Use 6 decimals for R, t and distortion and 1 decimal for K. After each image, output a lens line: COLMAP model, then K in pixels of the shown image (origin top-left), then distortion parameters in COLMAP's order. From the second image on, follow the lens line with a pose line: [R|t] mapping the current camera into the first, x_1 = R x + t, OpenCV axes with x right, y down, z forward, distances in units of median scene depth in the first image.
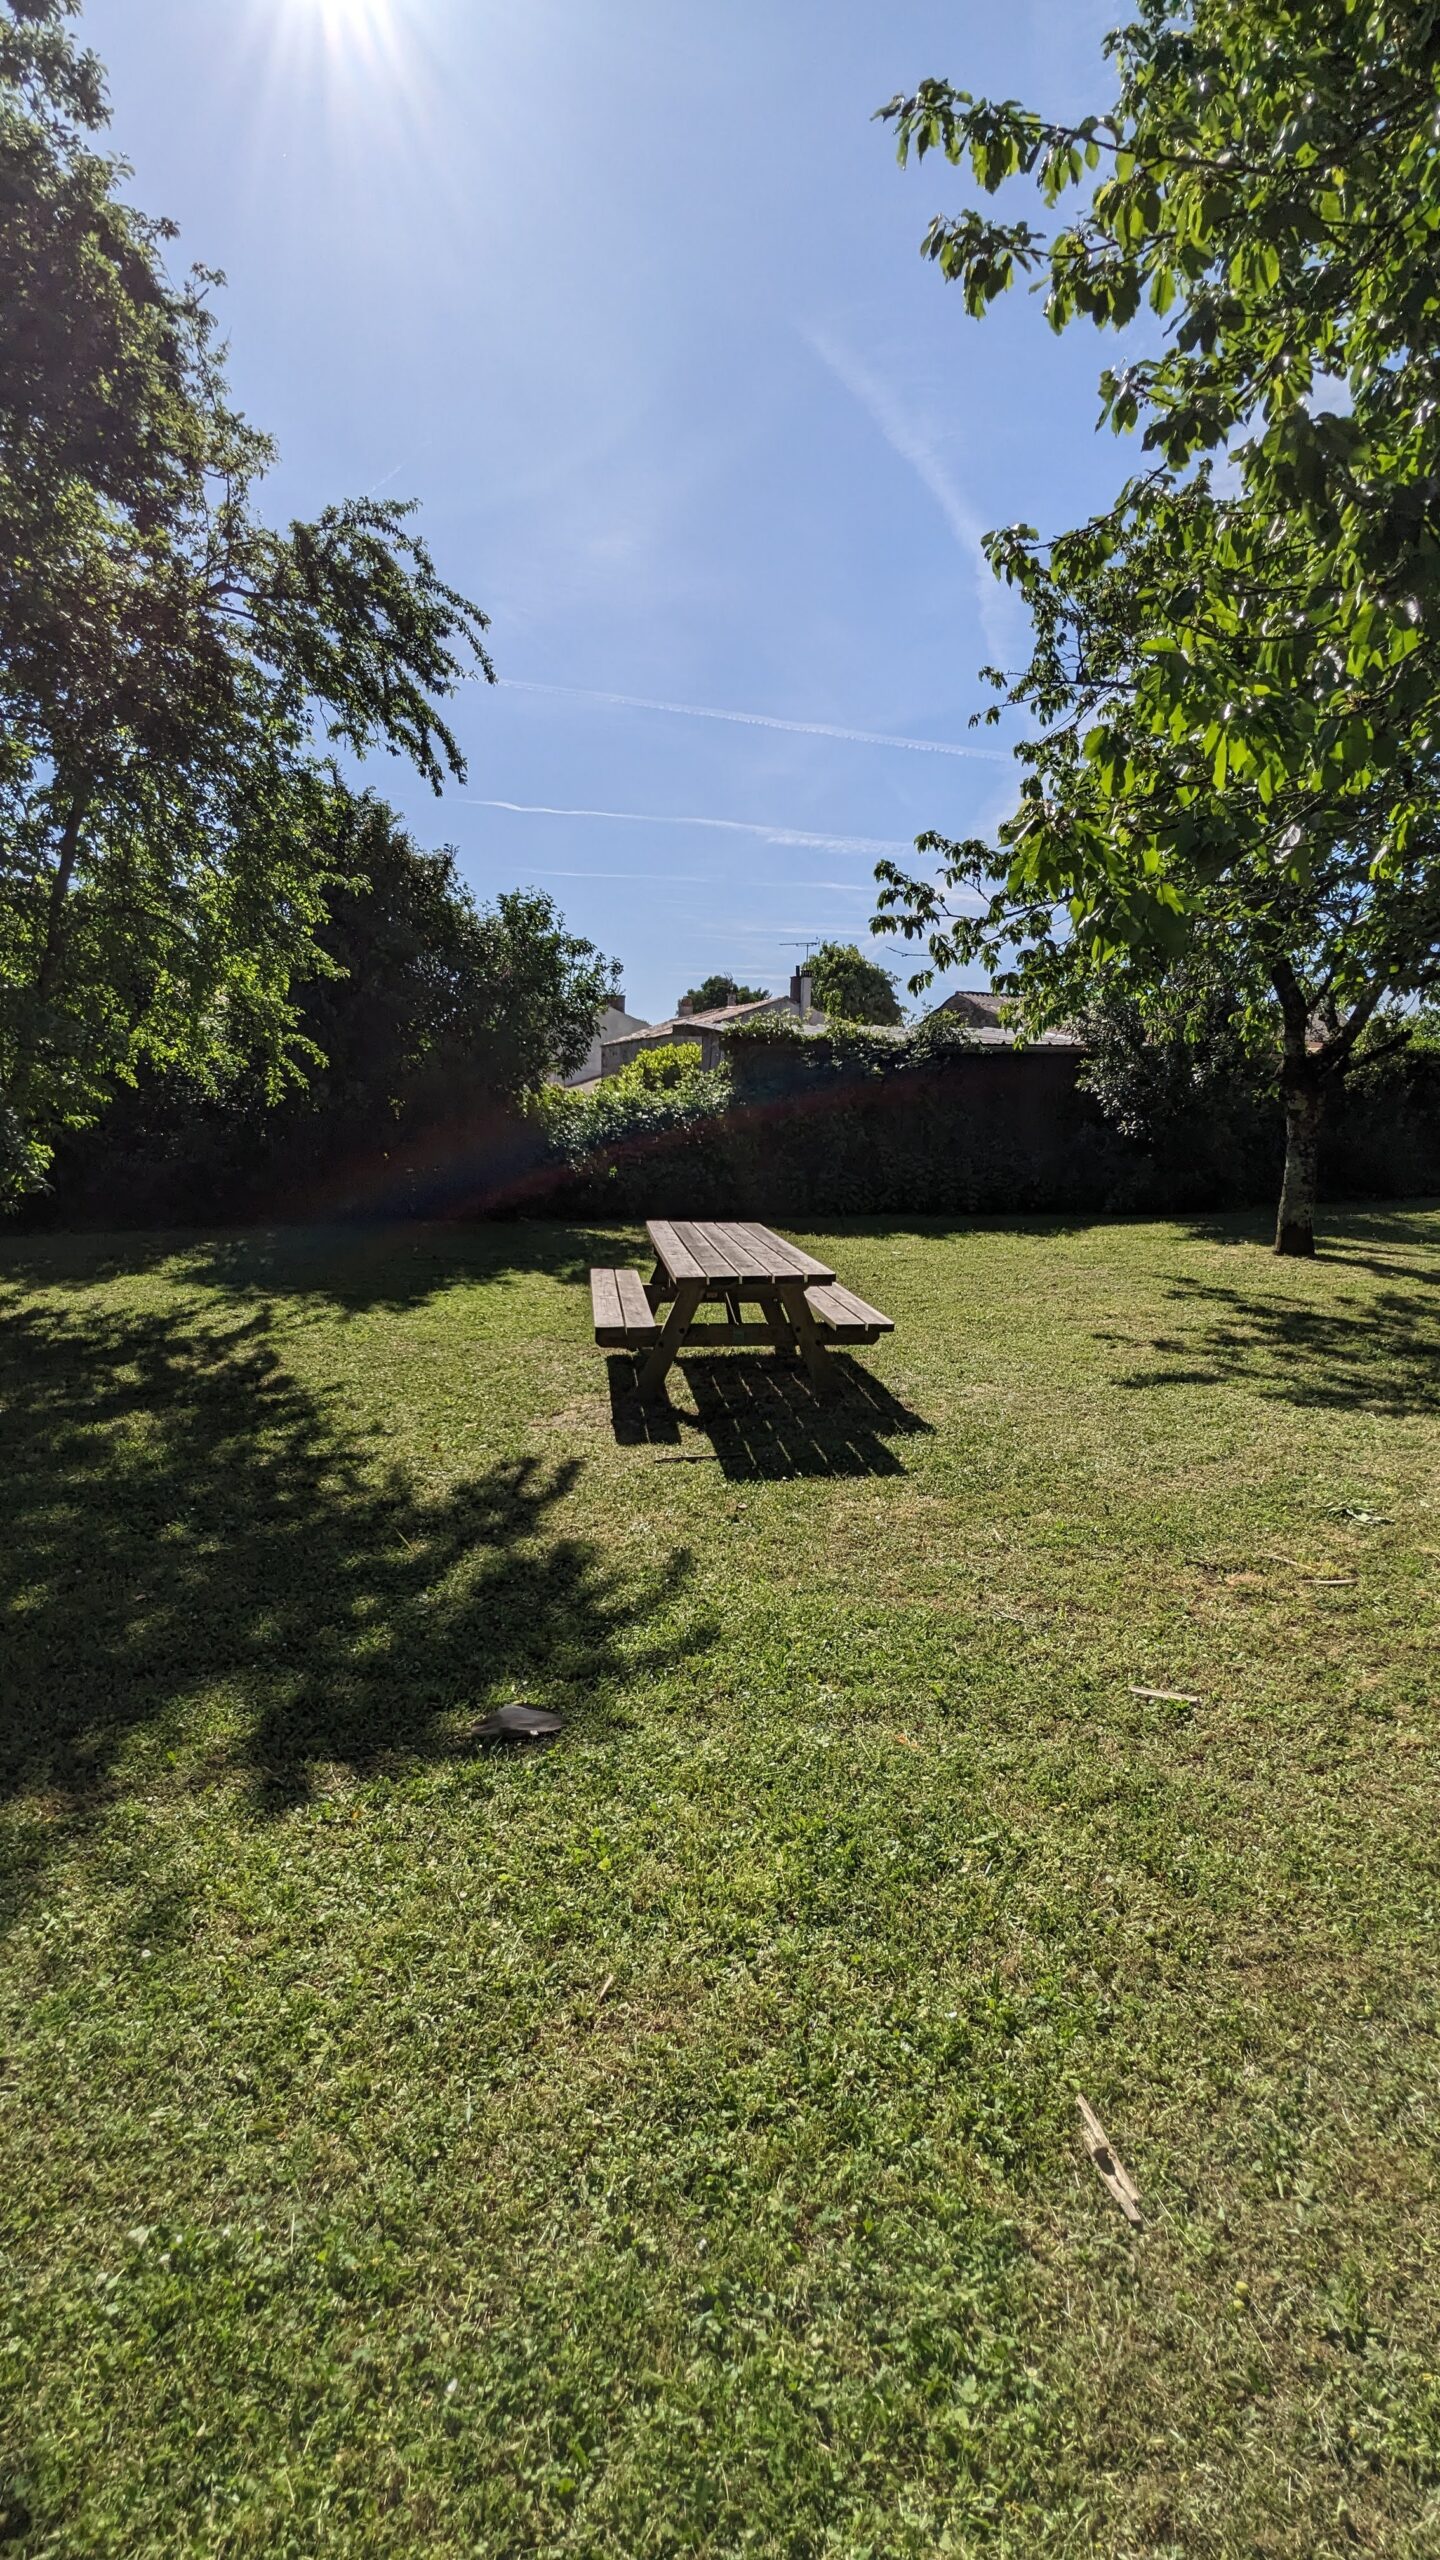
lens RADIAL K [[1200.8, 0, 720.2], [0, 1200.8, 1282.5], [0, 0, 1]] dist [-0.002065, 0.001391]
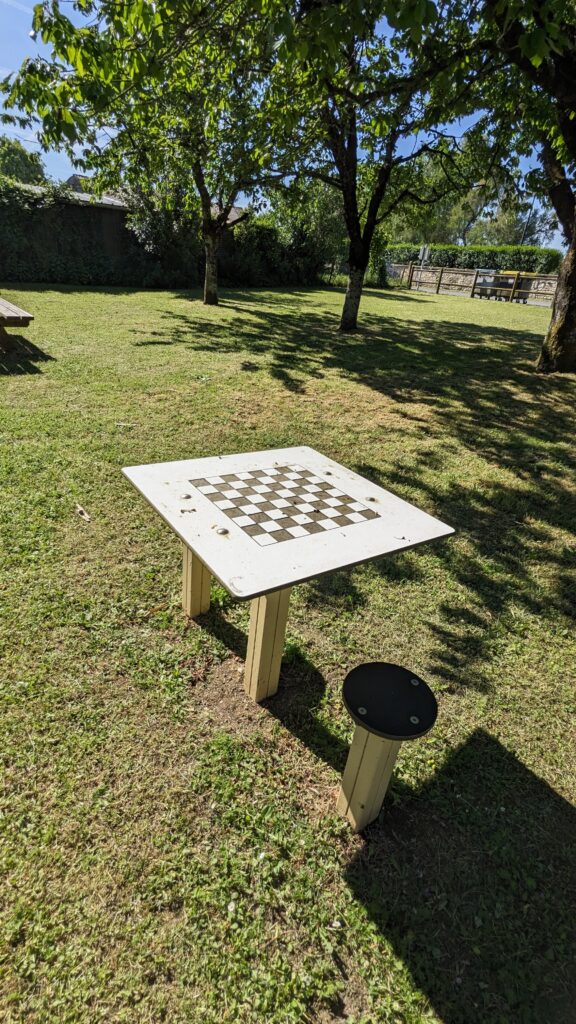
lens RADIAL K [[480.3, 0, 287.7], [0, 480.3, 510.7], [0, 0, 1]] dist [-0.002065, 0.001391]
pose [[0.856618, -0.179185, 0.483837, 0.028819], [-0.001851, 0.936684, 0.350170, 0.039050], [-0.515948, -0.300857, 0.802049, -0.104613]]
